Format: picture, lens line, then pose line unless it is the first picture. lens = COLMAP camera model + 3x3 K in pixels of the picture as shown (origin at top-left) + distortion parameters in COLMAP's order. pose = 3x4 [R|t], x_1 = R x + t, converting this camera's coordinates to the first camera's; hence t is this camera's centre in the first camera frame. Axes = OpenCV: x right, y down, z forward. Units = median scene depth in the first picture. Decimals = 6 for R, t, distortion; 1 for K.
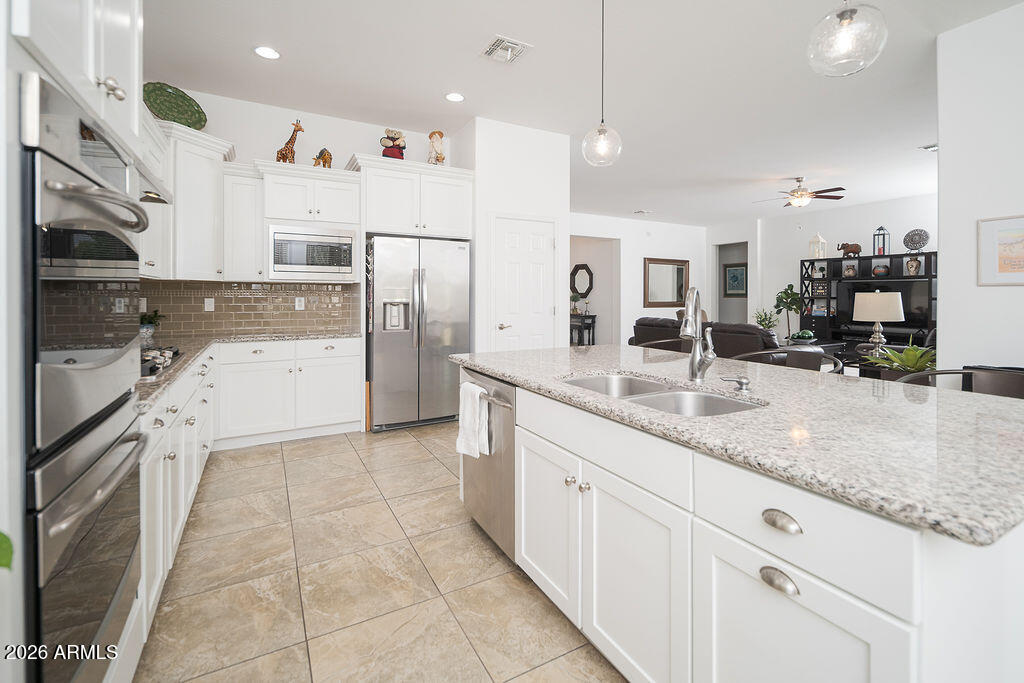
lens RADIAL K [[452.9, 0, 510.7], [0, 452.9, 302.7], [0, 0, 1]] dist [0.003240, 0.000263]
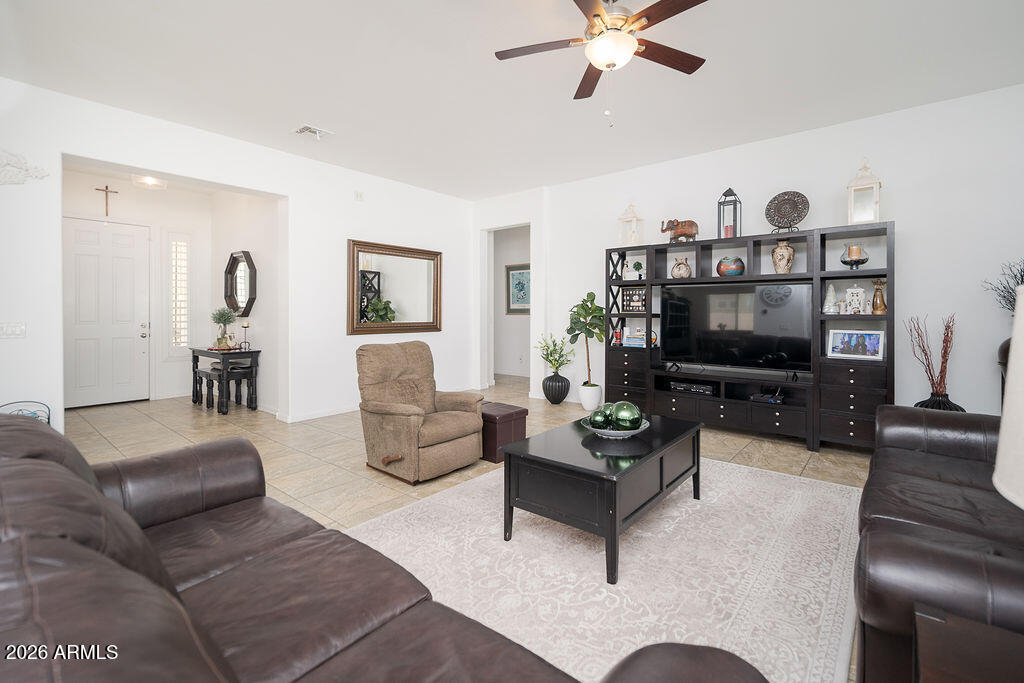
lens RADIAL K [[452.9, 0, 503.6], [0, 452.9, 317.3], [0, 0, 1]] dist [0.003240, 0.000263]
pose [[0.934316, -0.006301, 0.356390, 0.311531], [0.007631, 0.999968, -0.002326, -0.007744], [-0.356364, 0.004893, 0.934334, 0.507359]]
